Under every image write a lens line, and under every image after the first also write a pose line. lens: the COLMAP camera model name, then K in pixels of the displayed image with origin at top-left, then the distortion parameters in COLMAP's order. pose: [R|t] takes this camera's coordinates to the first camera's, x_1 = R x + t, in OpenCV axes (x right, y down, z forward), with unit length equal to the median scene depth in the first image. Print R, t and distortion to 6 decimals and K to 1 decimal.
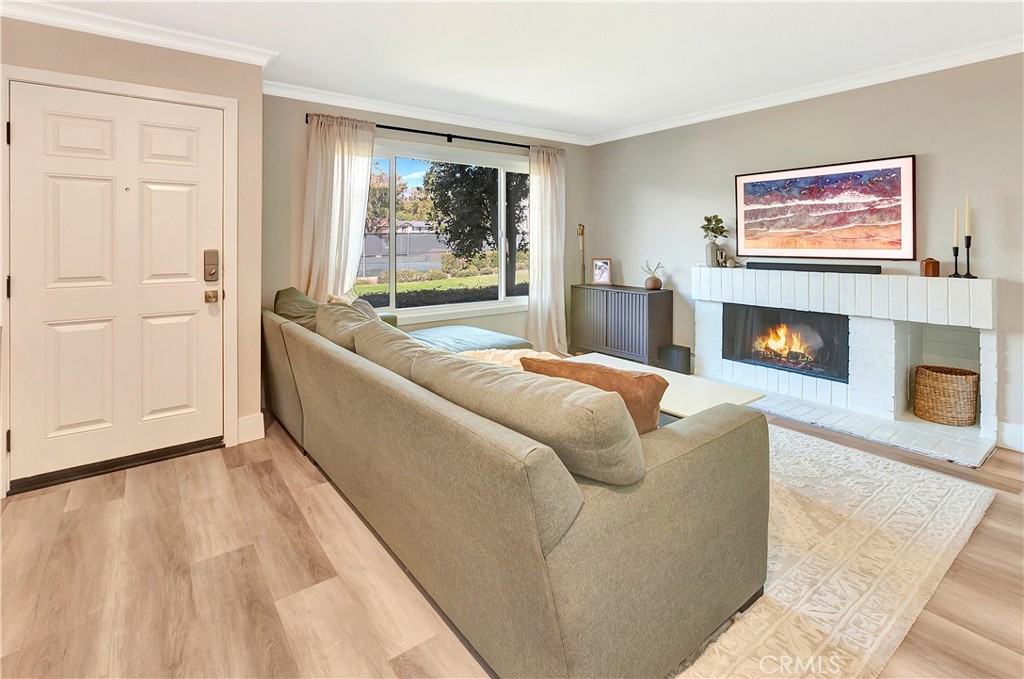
lens RADIAL K [[488.9, 0, 507.9], [0, 488.9, 245.3], [0, 0, 1]] dist [-0.002239, 0.001572]
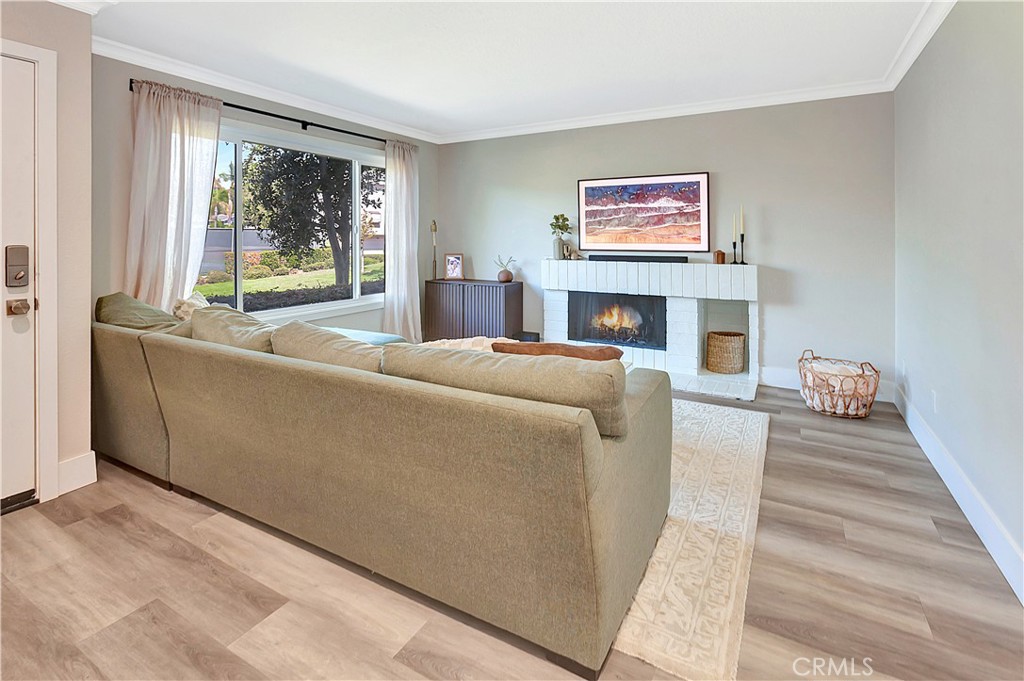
lens RADIAL K [[494.1, 0, 510.5], [0, 494.1, 237.7], [0, 0, 1]] dist [-0.019008, 0.009693]
pose [[0.916804, 0.002421, 0.399330, -0.177572], [0.001582, 0.999952, -0.009694, 0.004389], [-0.399334, 0.009519, 0.916756, -0.004709]]
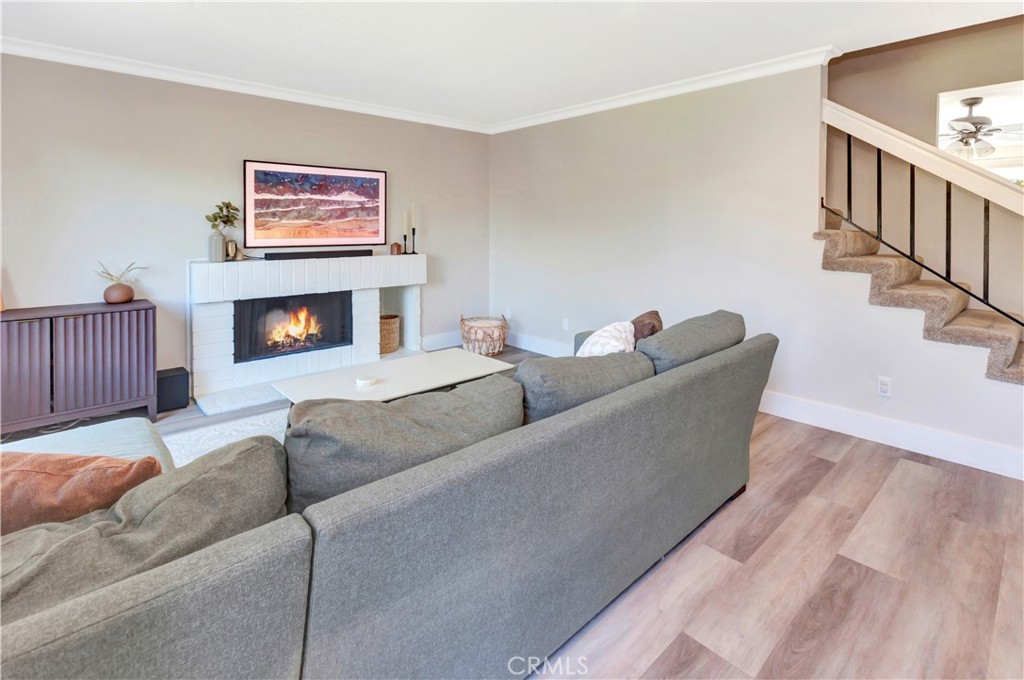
lens RADIAL K [[494.1, 0, 510.5], [0, 494.1, 237.2], [0, 0, 1]] dist [-0.019008, 0.009693]
pose [[-0.094480, -0.018721, 0.995351, -0.607103], [0.007219, 0.999784, 0.019489, -0.015497], [-0.995501, 0.009027, -0.094324, 0.720614]]
